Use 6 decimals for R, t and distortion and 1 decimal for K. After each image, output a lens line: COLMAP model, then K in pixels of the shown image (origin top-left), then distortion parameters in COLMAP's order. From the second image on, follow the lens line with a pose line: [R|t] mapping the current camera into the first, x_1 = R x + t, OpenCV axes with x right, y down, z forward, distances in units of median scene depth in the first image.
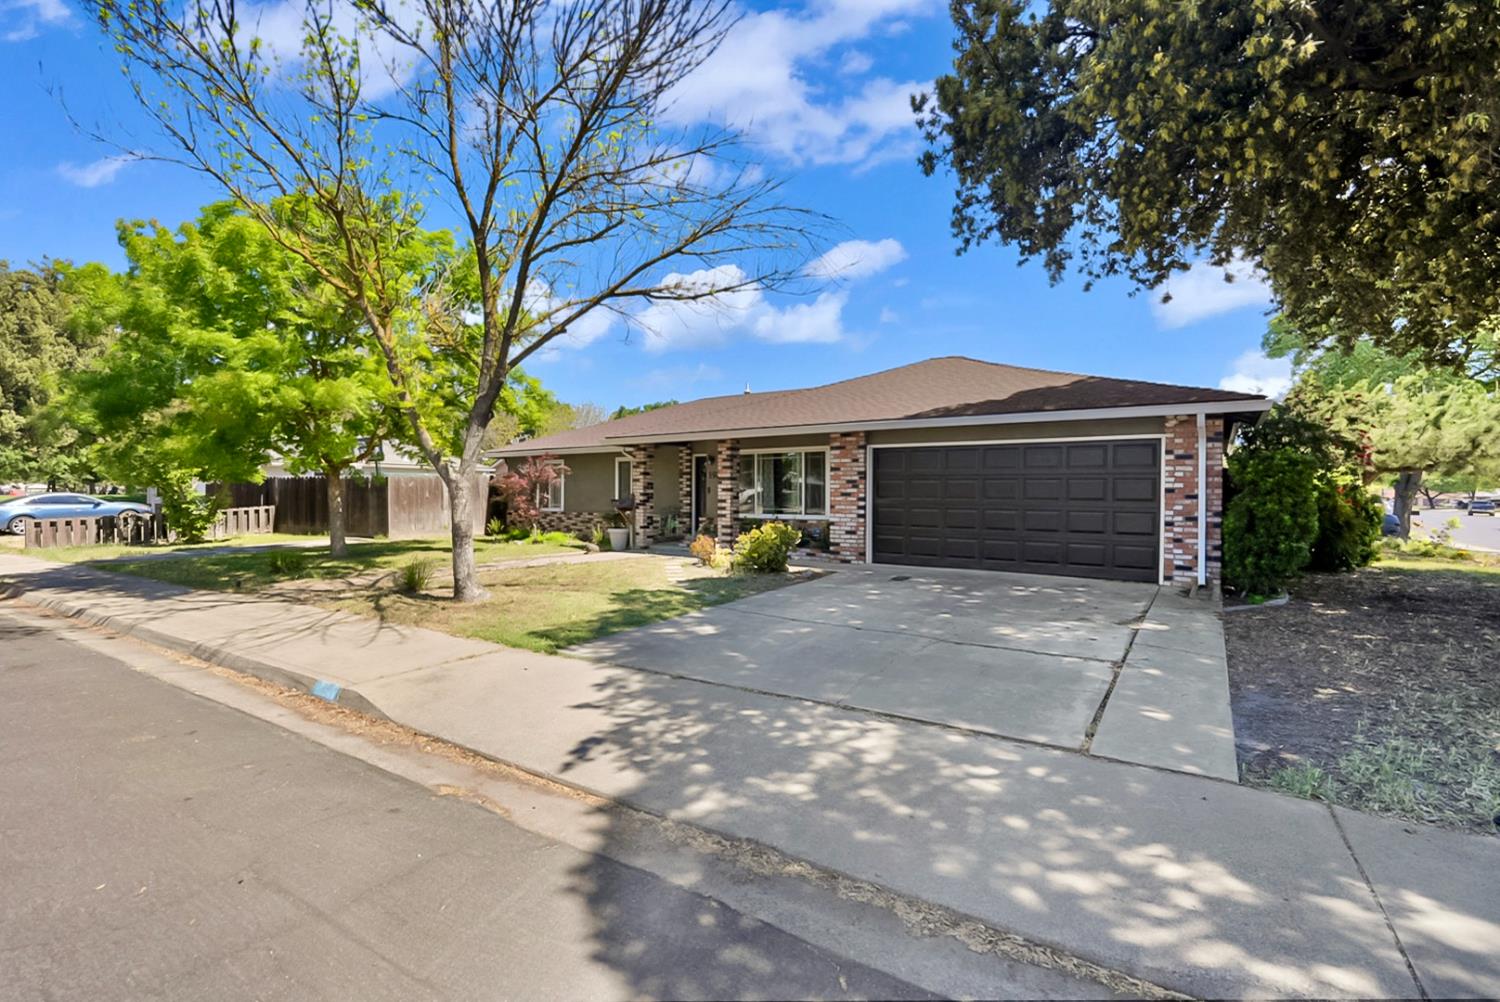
lens RADIAL K [[683.0, 0, 744.1], [0, 683.0, 498.8], [0, 0, 1]] dist [-0.001385, 0.000080]
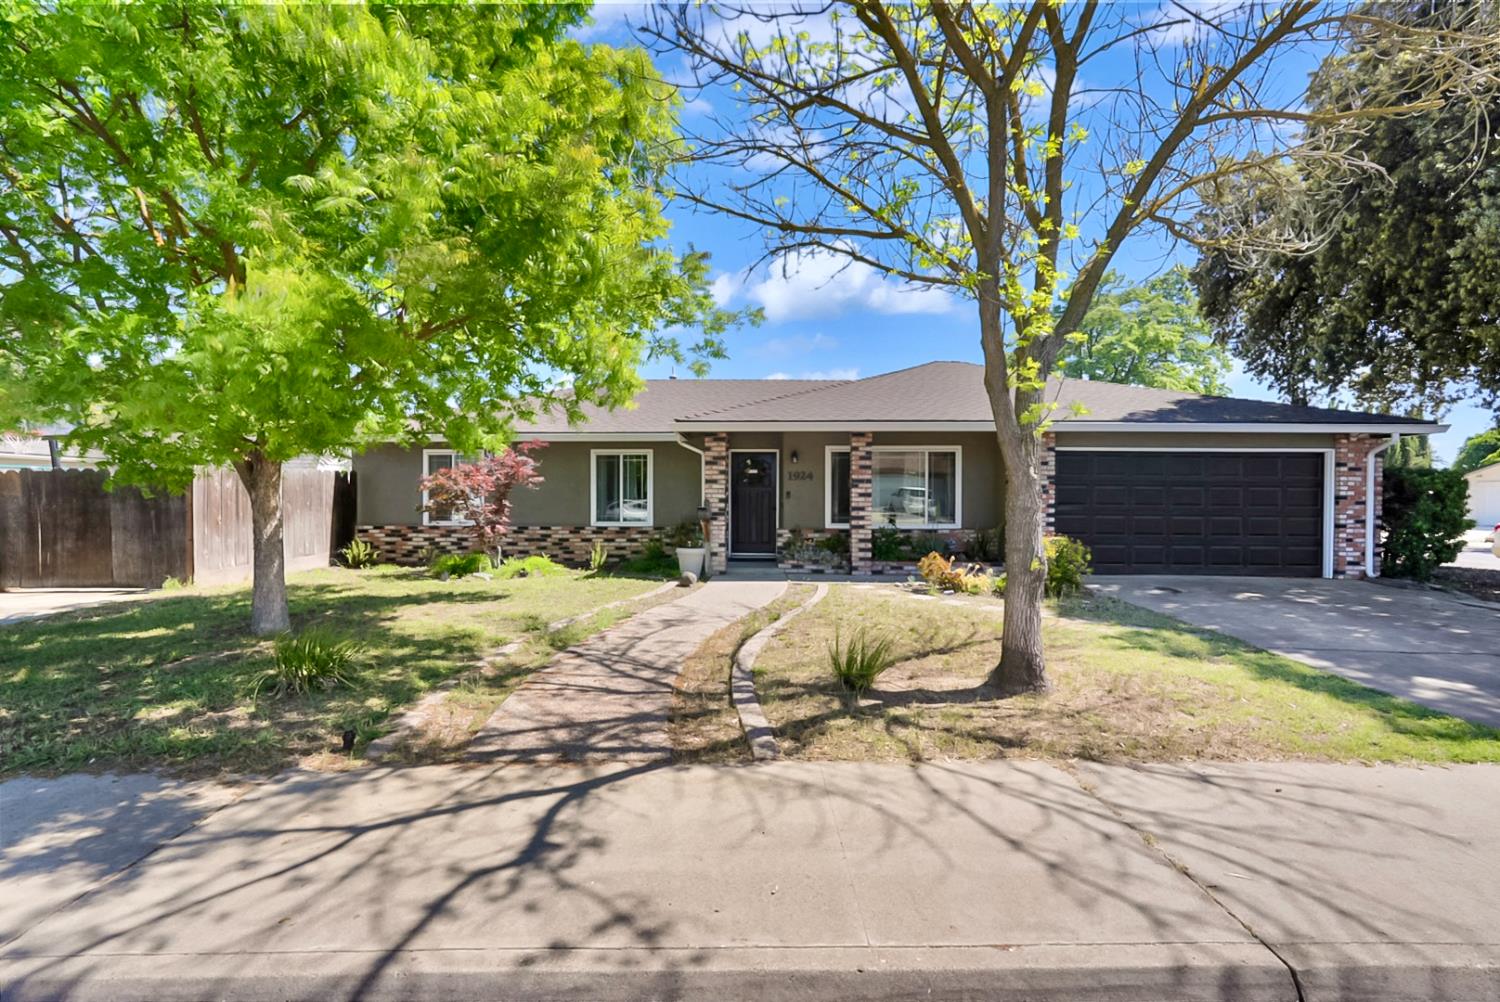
lens RADIAL K [[683.0, 0, 750.6], [0, 683.0, 497.3], [0, 0, 1]] dist [-0.001385, 0.000080]
pose [[0.825960, -0.002250, 0.563724, -0.670715], [0.003572, 0.999993, -0.001241, -0.011296], [-0.563718, 0.003039, 0.825962, 0.465768]]
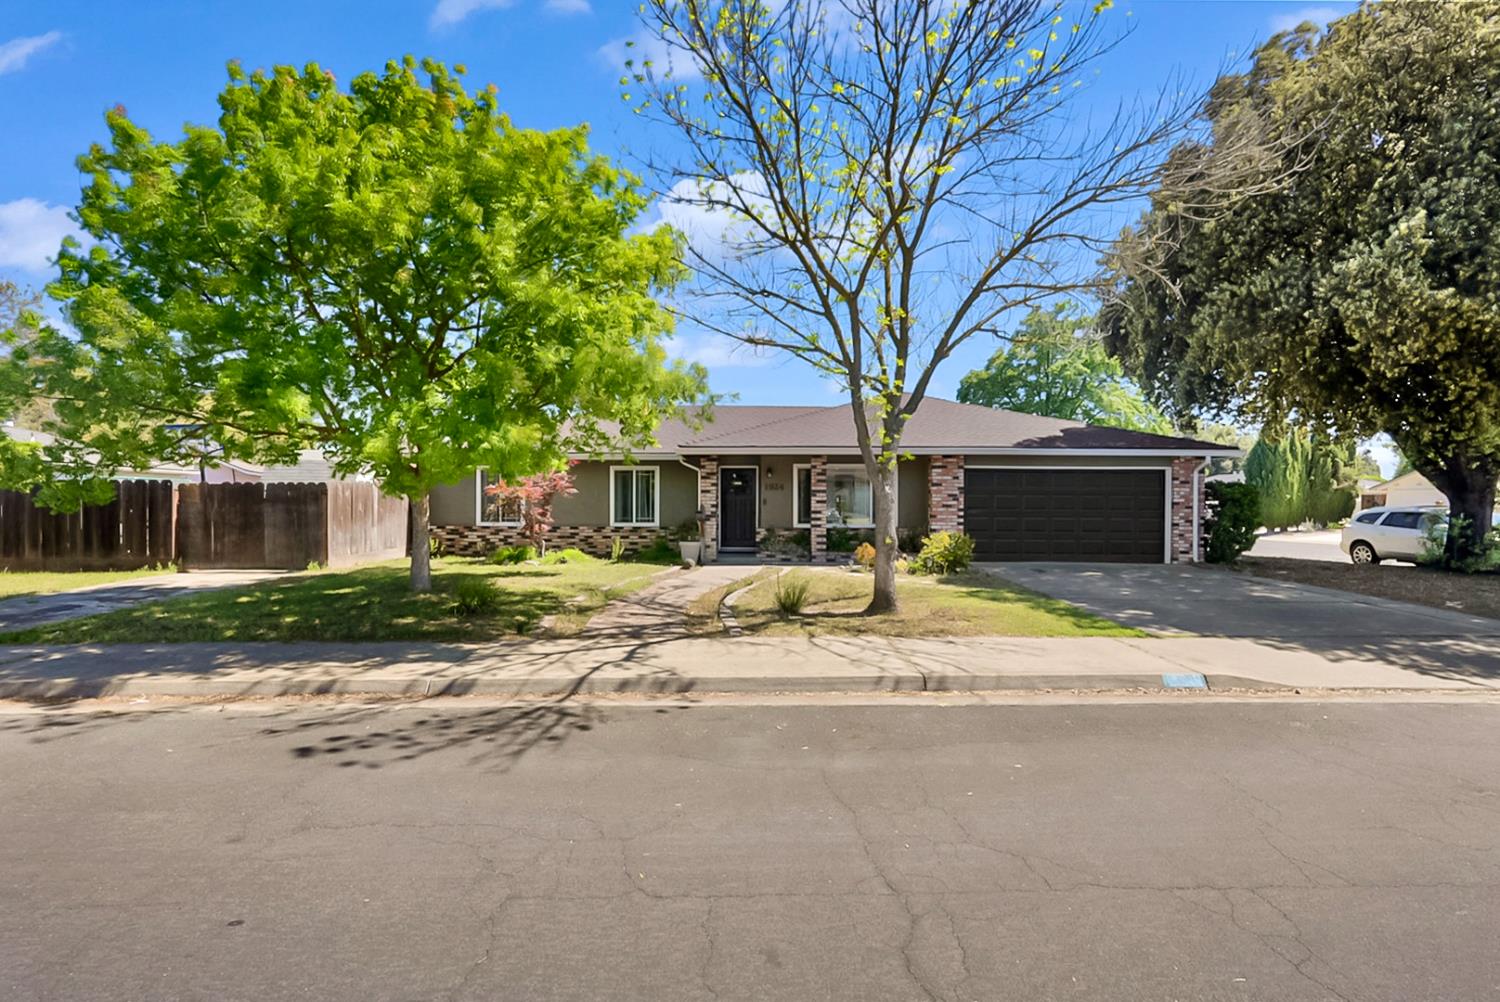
lens RADIAL K [[683.0, 0, 753.5], [0, 683.0, 502.5], [0, 0, 1]] dist [-0.001385, 0.000080]
pose [[0.816975, -0.000954, 0.576673, -0.826587], [0.003639, 0.999987, -0.003500, -0.009814], [-0.576662, 0.004958, 0.816968, 0.213756]]
